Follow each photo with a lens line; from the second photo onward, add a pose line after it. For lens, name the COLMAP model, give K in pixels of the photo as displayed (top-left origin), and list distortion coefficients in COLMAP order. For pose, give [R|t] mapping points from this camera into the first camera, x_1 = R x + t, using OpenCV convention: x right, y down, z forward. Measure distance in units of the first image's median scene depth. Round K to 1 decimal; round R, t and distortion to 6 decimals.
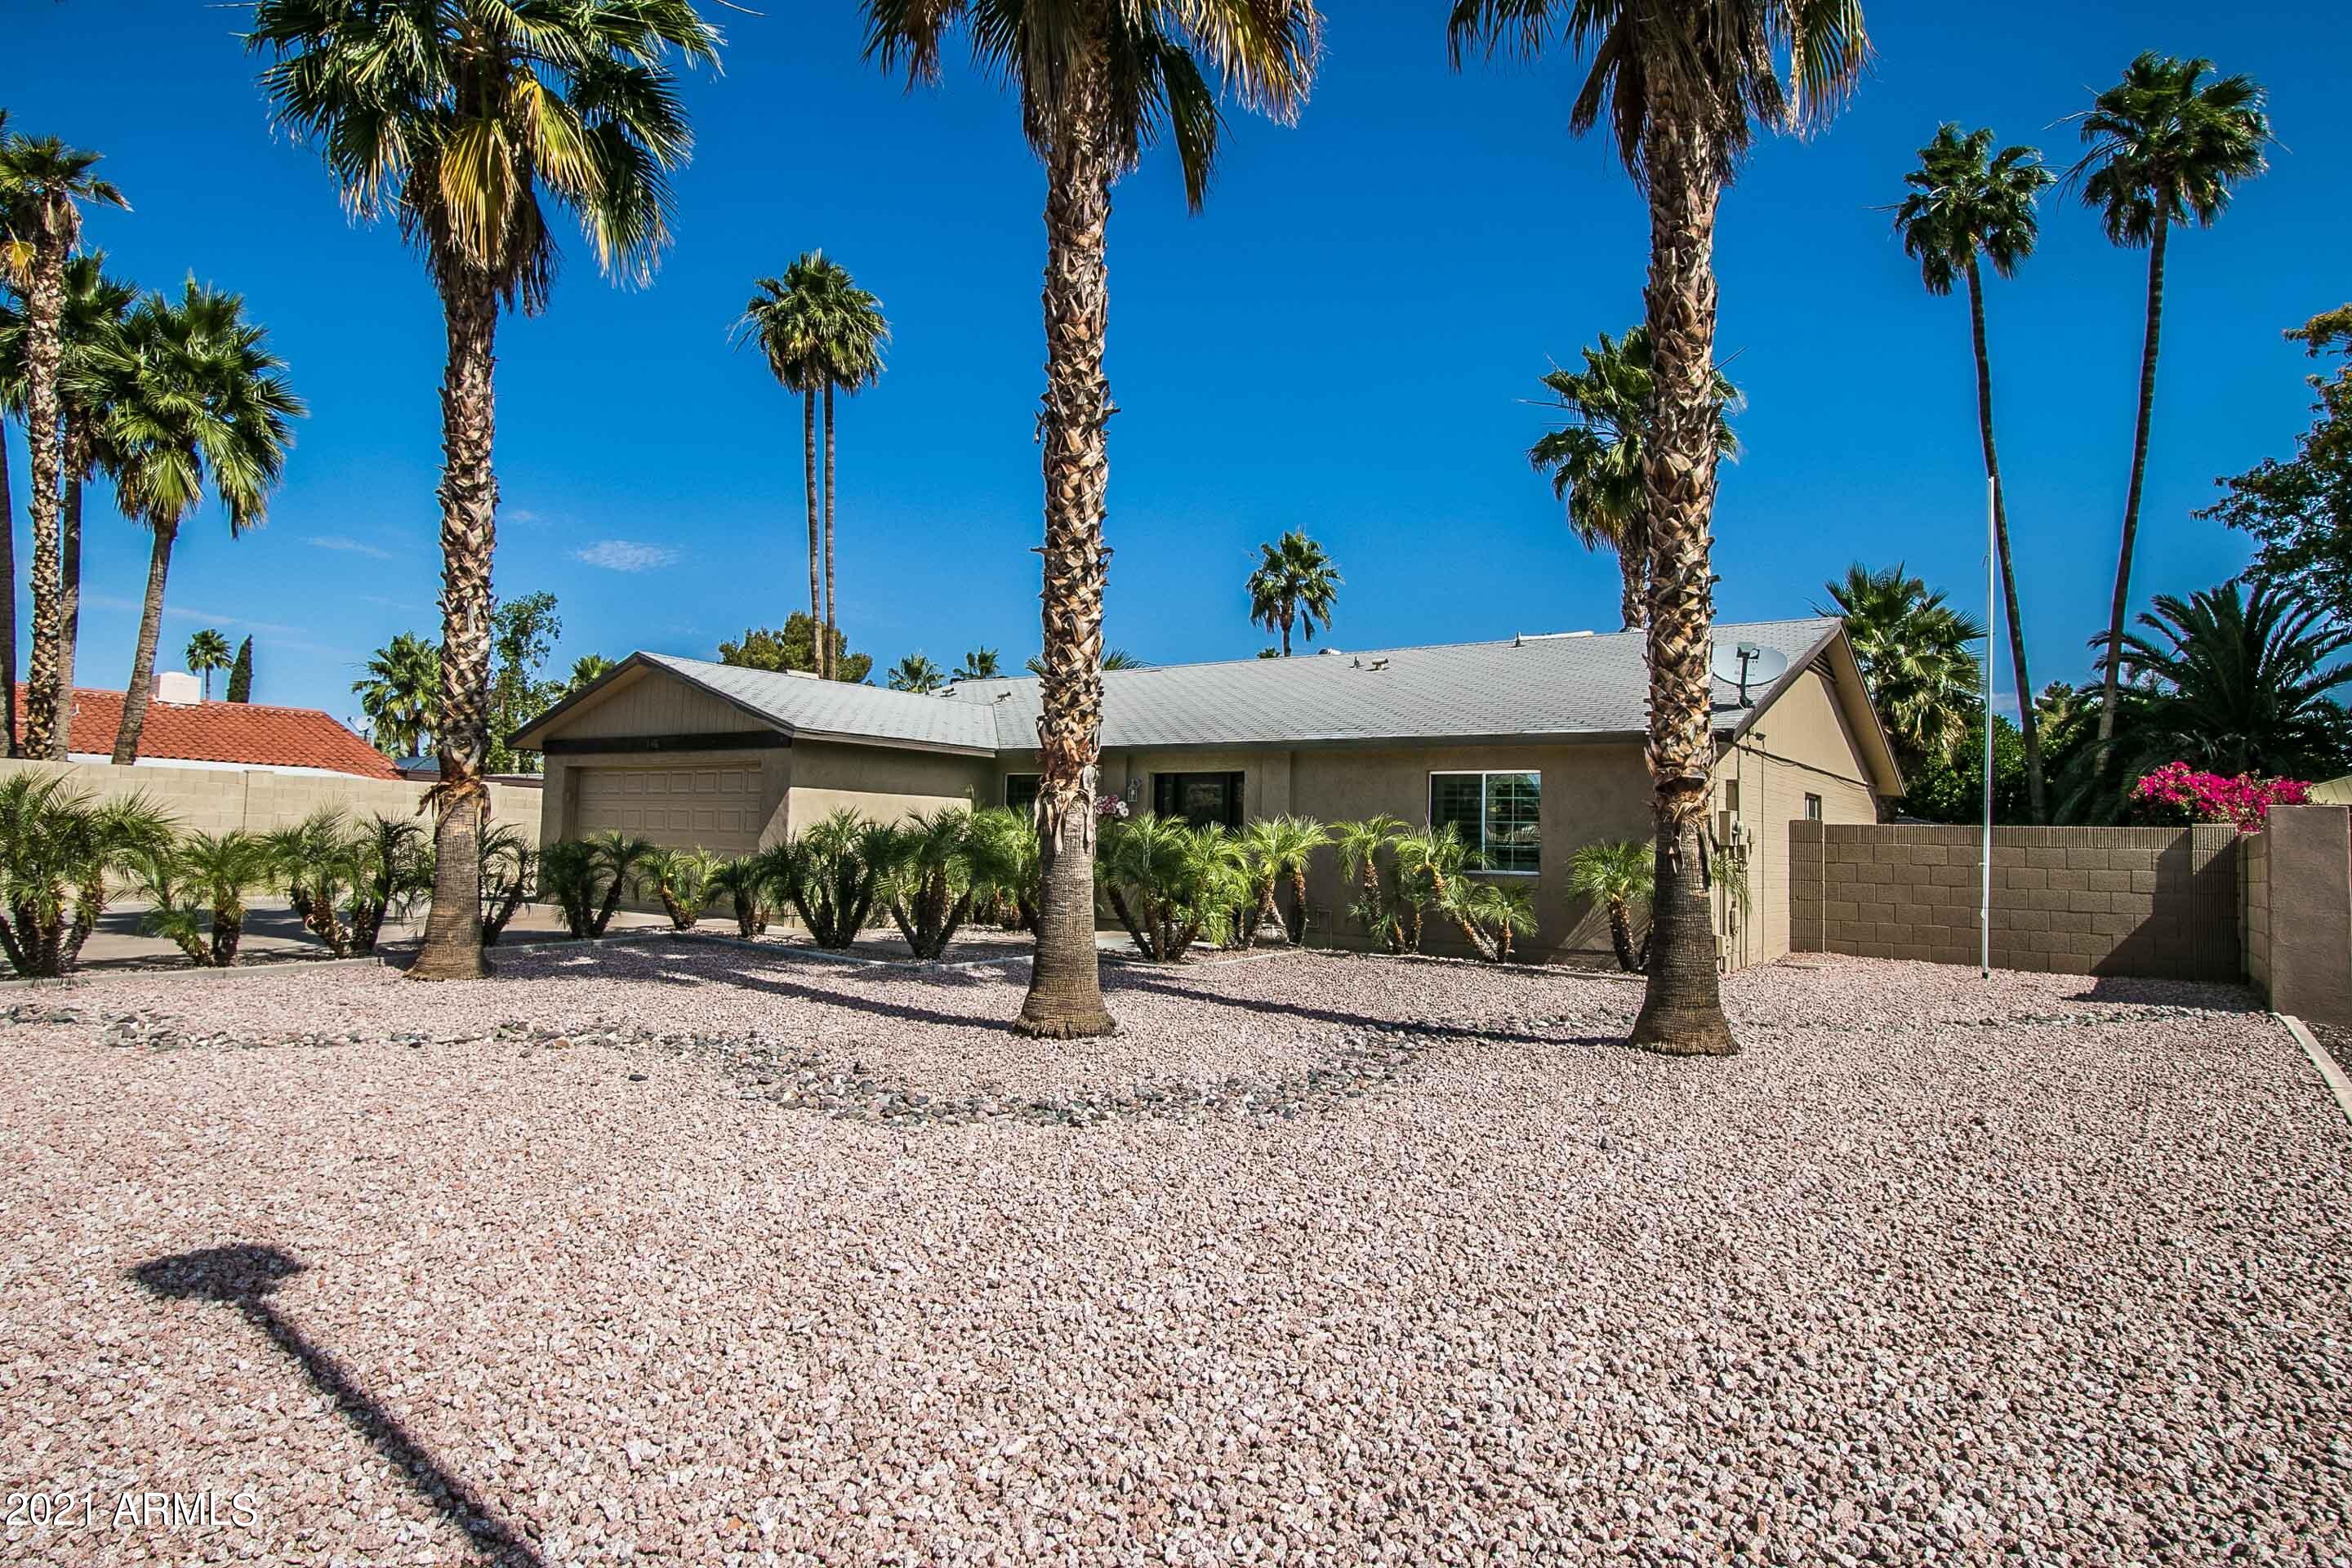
lens RADIAL K [[1306.7, 0, 1126.8], [0, 1306.7, 790.8], [0, 0, 1]] dist [-0.014740, -0.001132]
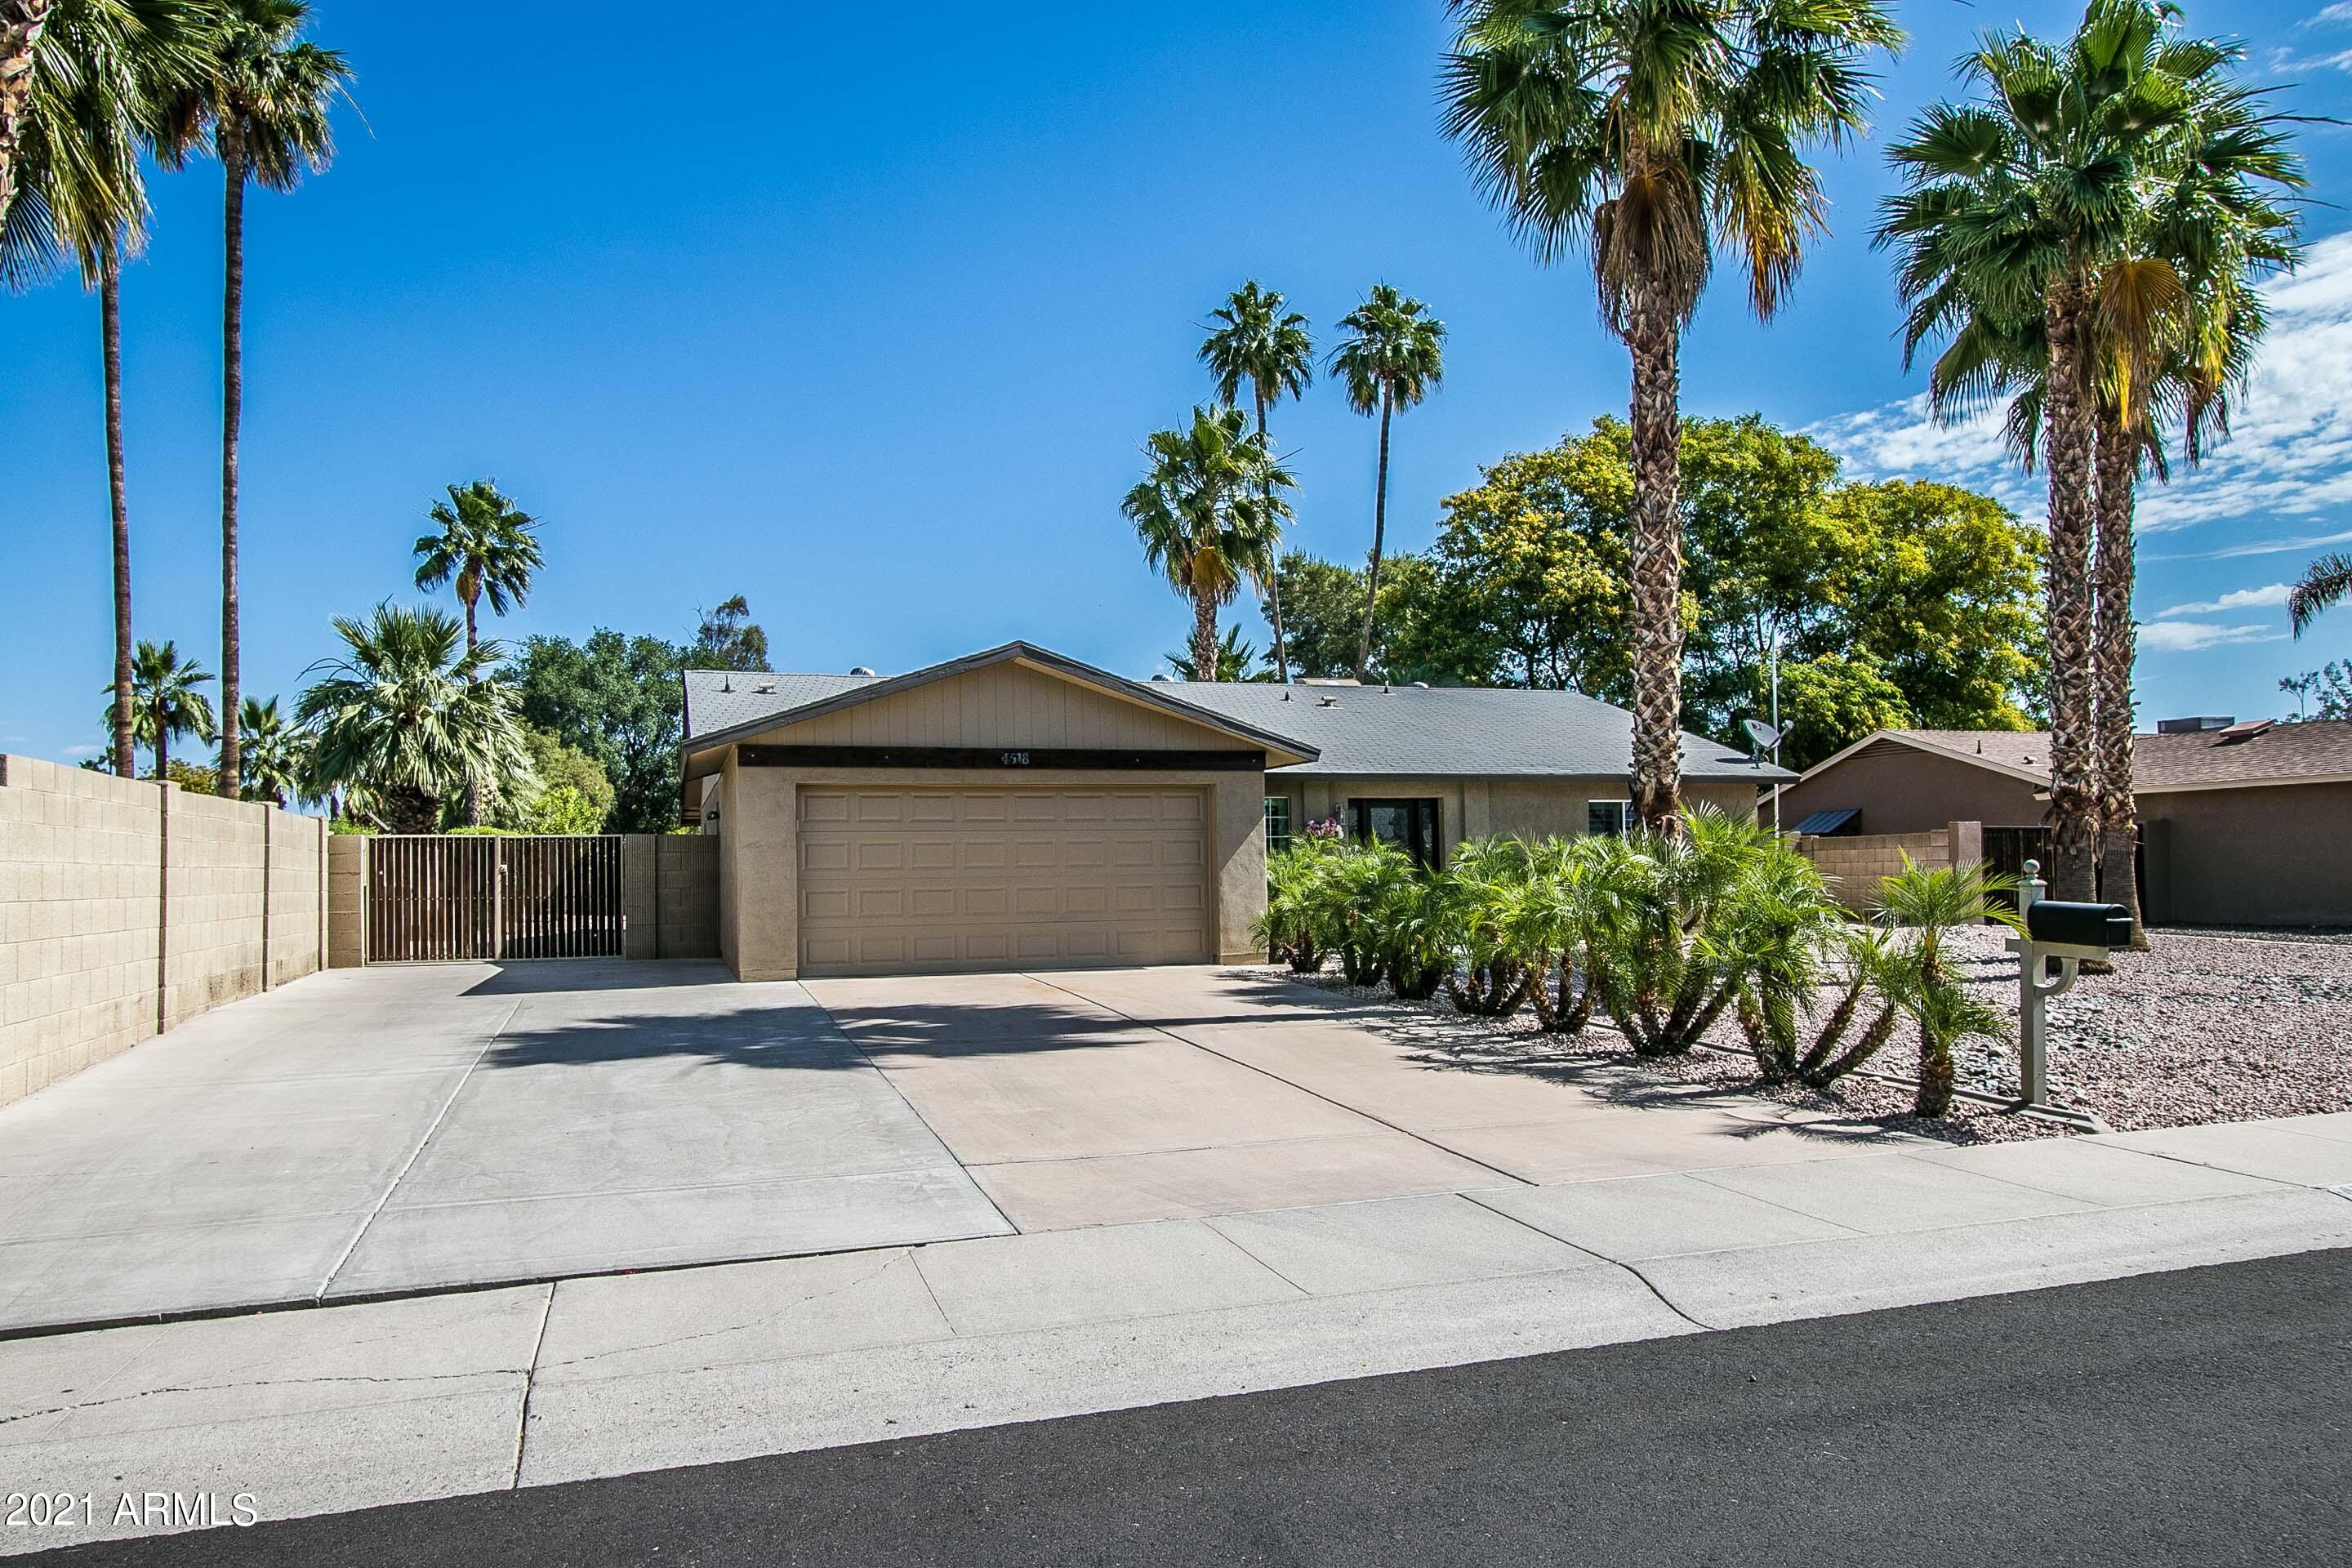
lens RADIAL K [[1522.4, 0, 1109.4], [0, 1522.4, 787.0], [0, 0, 1]] dist [-0.003081, -0.001309]
pose [[0.576048, 0.007243, 0.817384, -0.953656], [-0.000006, 0.999961, -0.008857, -0.010390], [-0.817416, 0.005097, 0.576025, 0.387535]]
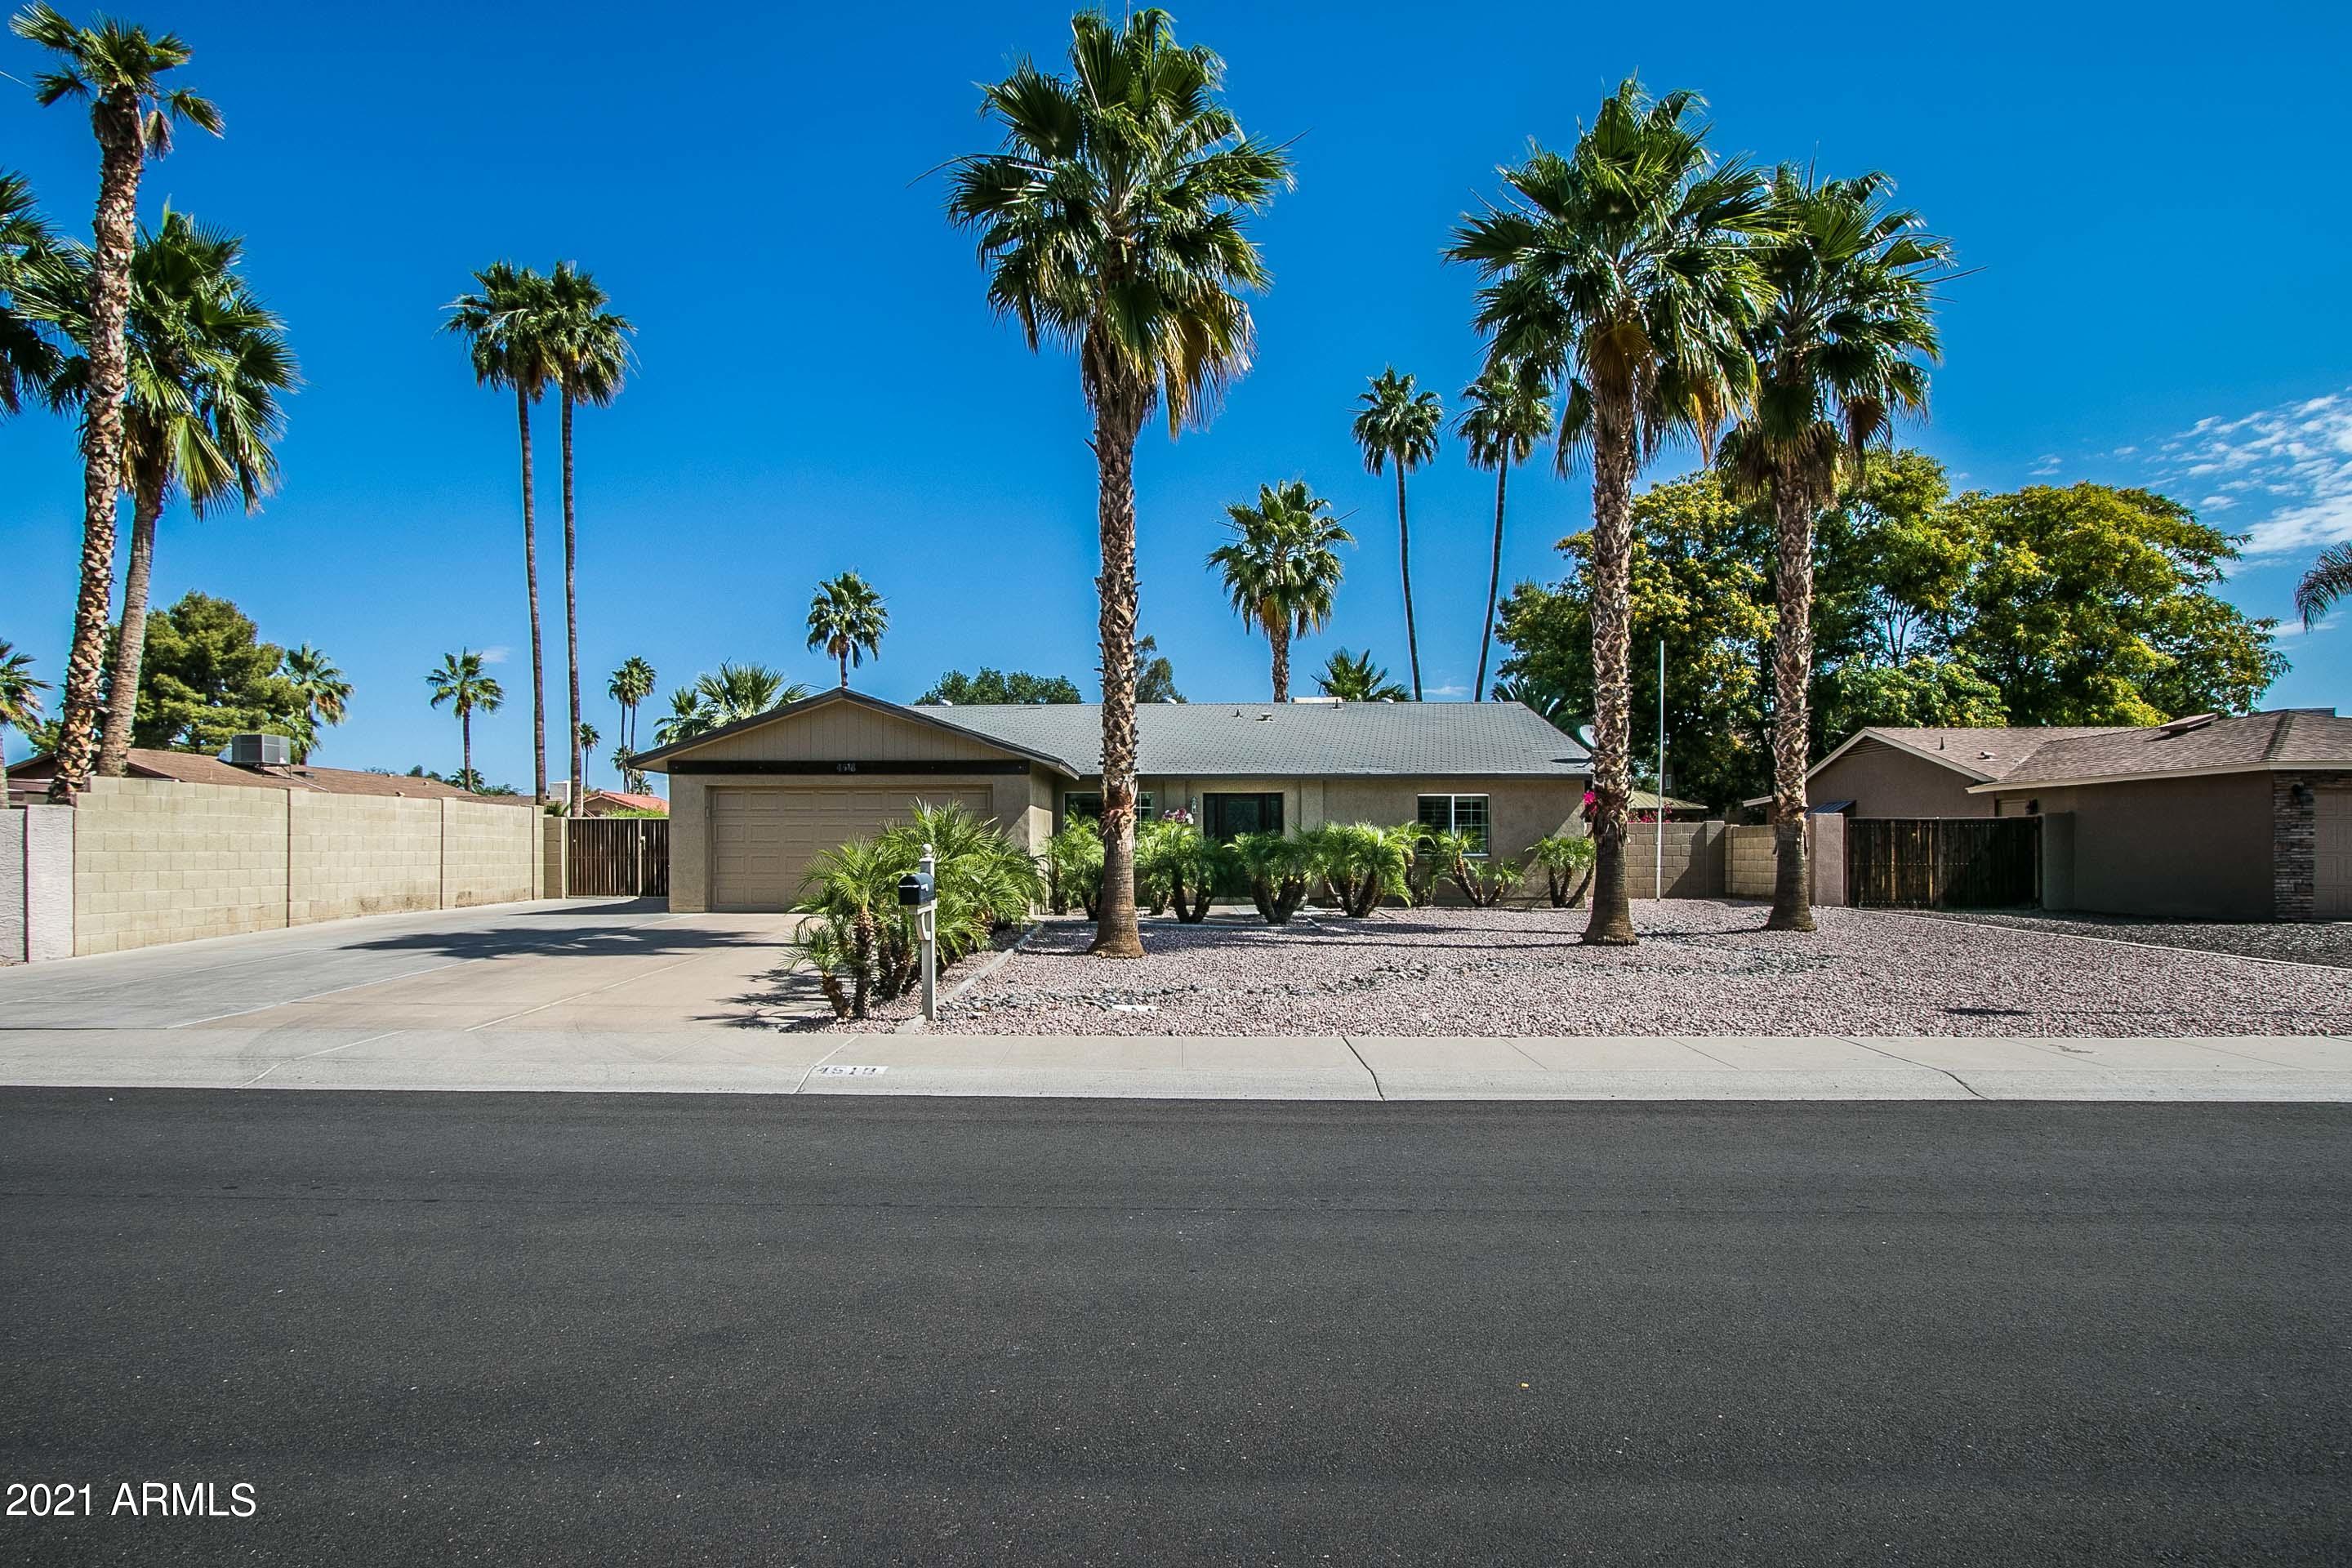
lens RADIAL K [[1208.3, 0, 1103.9], [0, 1208.3, 799.0], [0, 0, 1]] dist [-0.021414, 0.001680]
pose [[0.821027, -0.005336, 0.570864, -0.686062], [0.001666, 0.999974, 0.006950, -0.014604], [-0.570887, -0.004755, 0.821015, 0.010523]]
